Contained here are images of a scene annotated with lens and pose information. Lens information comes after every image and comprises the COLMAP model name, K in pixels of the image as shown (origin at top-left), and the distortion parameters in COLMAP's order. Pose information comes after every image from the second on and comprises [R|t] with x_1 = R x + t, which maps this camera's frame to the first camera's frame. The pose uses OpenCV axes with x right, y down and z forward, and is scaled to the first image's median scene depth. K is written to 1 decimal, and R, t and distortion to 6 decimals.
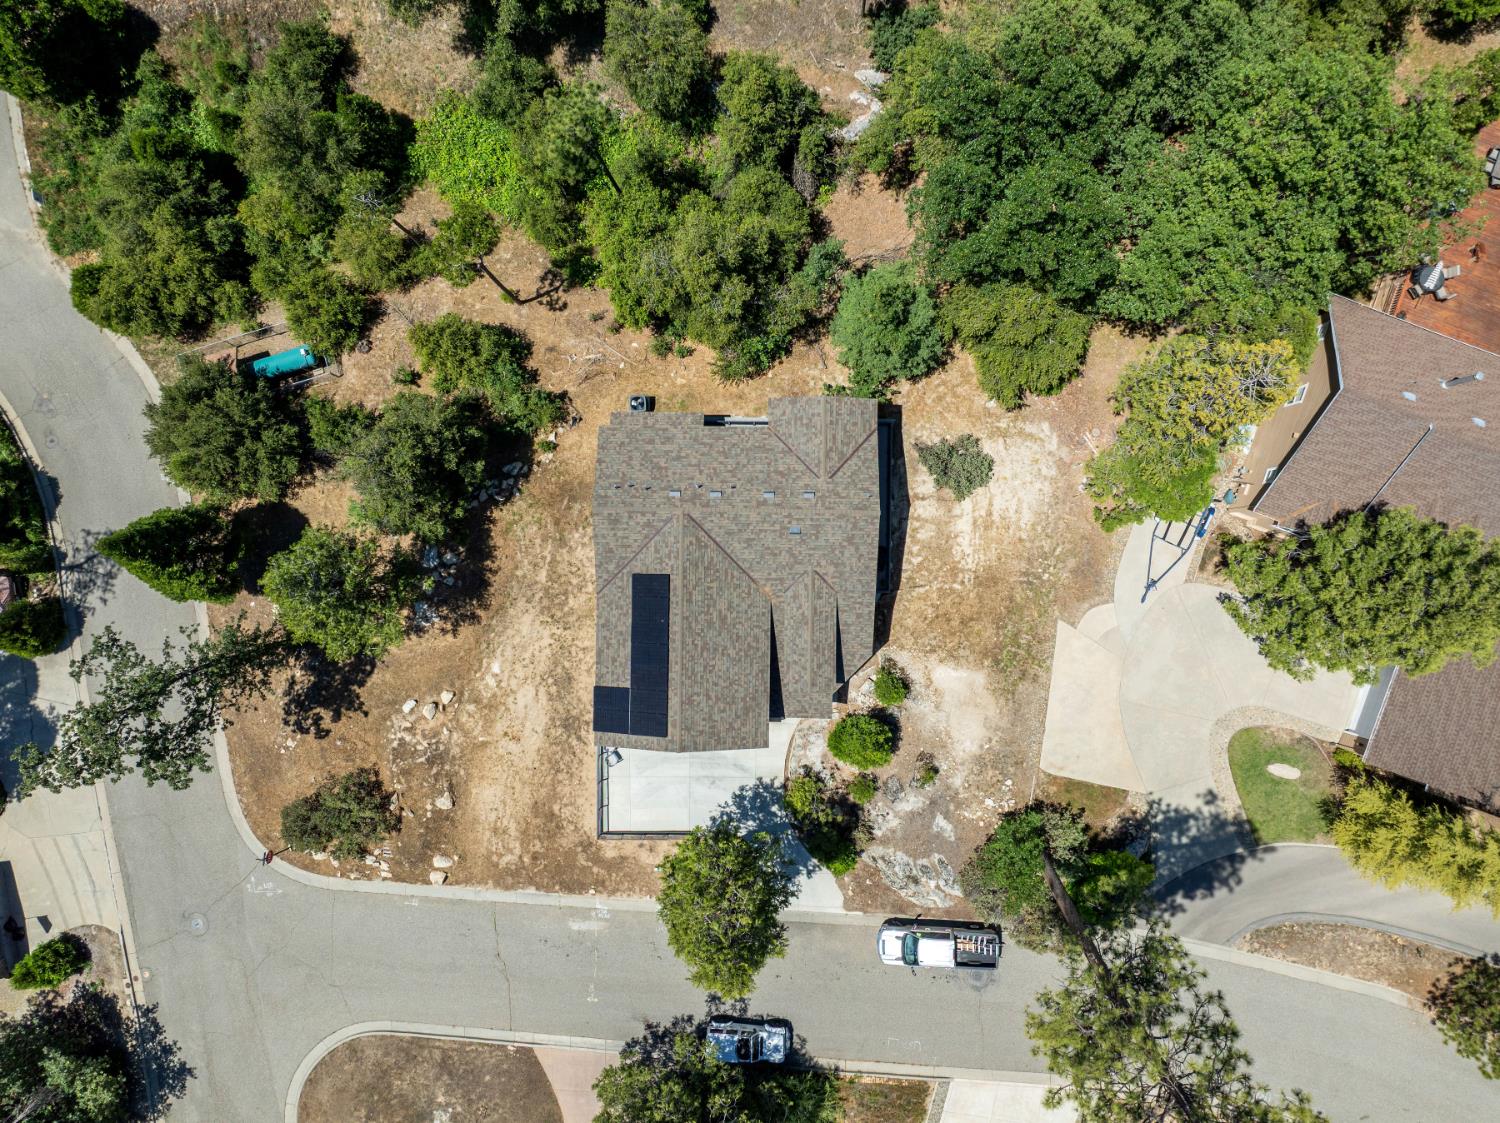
lens RADIAL K [[1064.0, 0, 750.0], [0, 1064.0, 561.5], [0, 0, 1]] dist [0.207354, 0.001562]
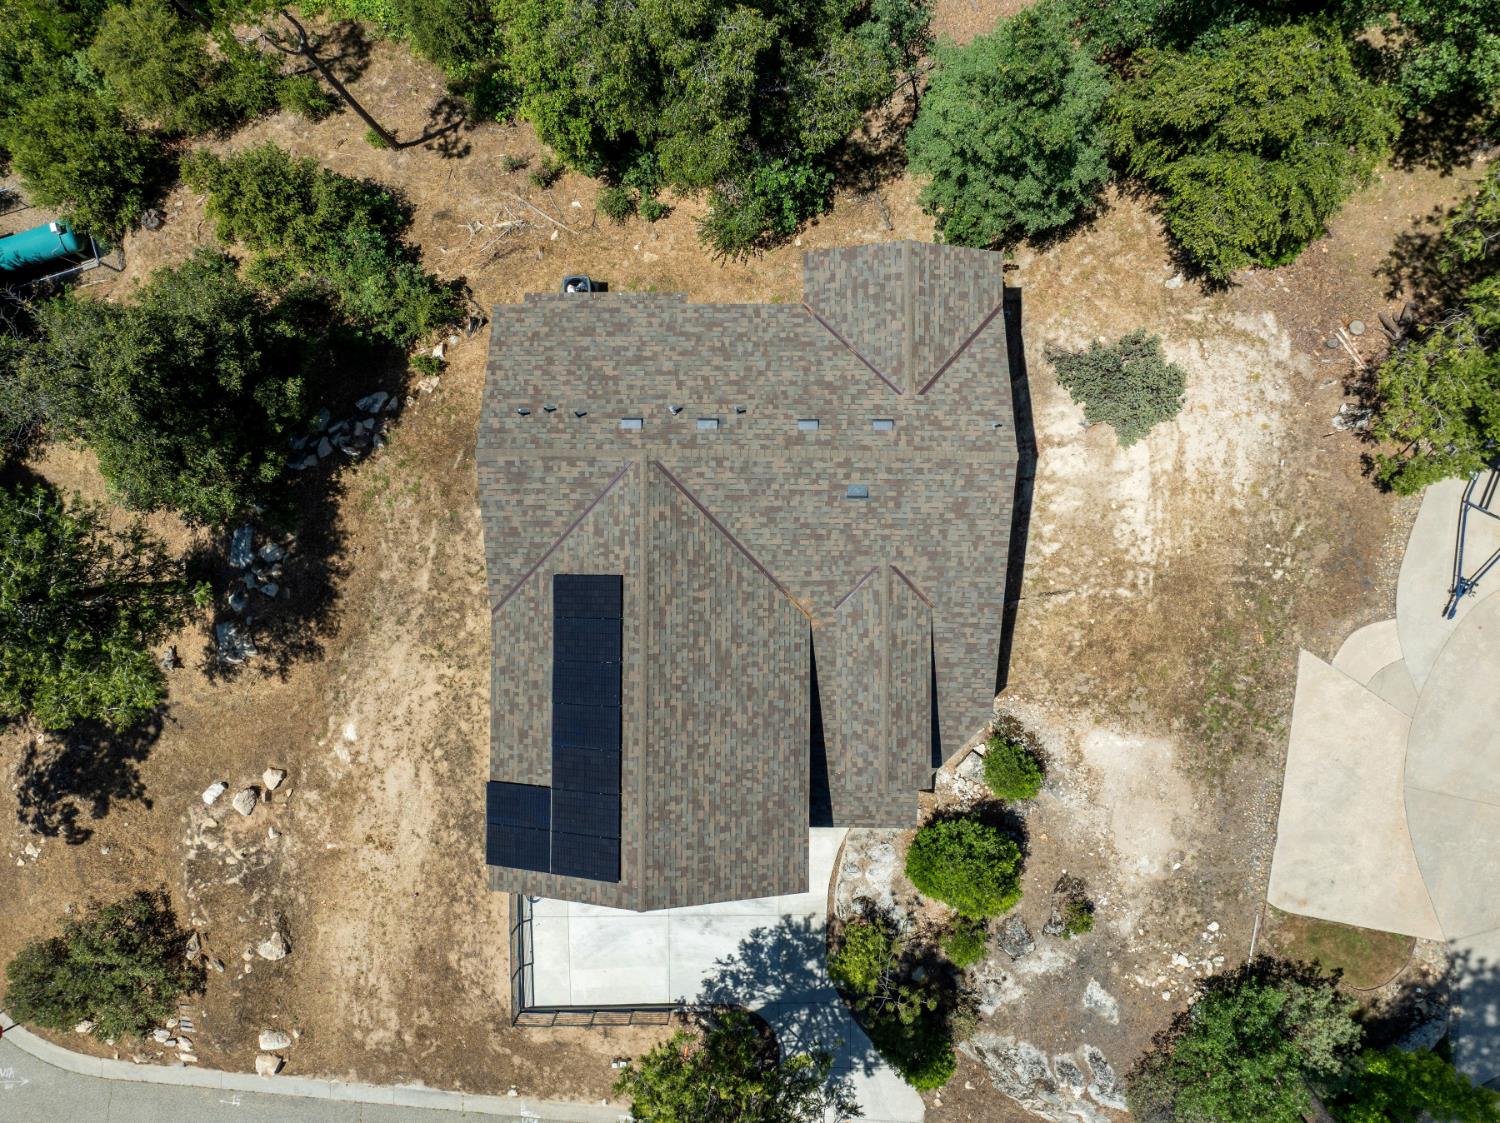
lens RADIAL K [[1063.5, 0, 753.2], [0, 1063.5, 563.2], [0, 0, 1]] dist [0.054564, 0.002299]
pose [[0.999946, -0.007362, 0.007390, -0.012160], [0.007369, 0.999972, -0.000962, 0.006100], [-0.007383, 0.001017, 0.999972, 0.406327]]
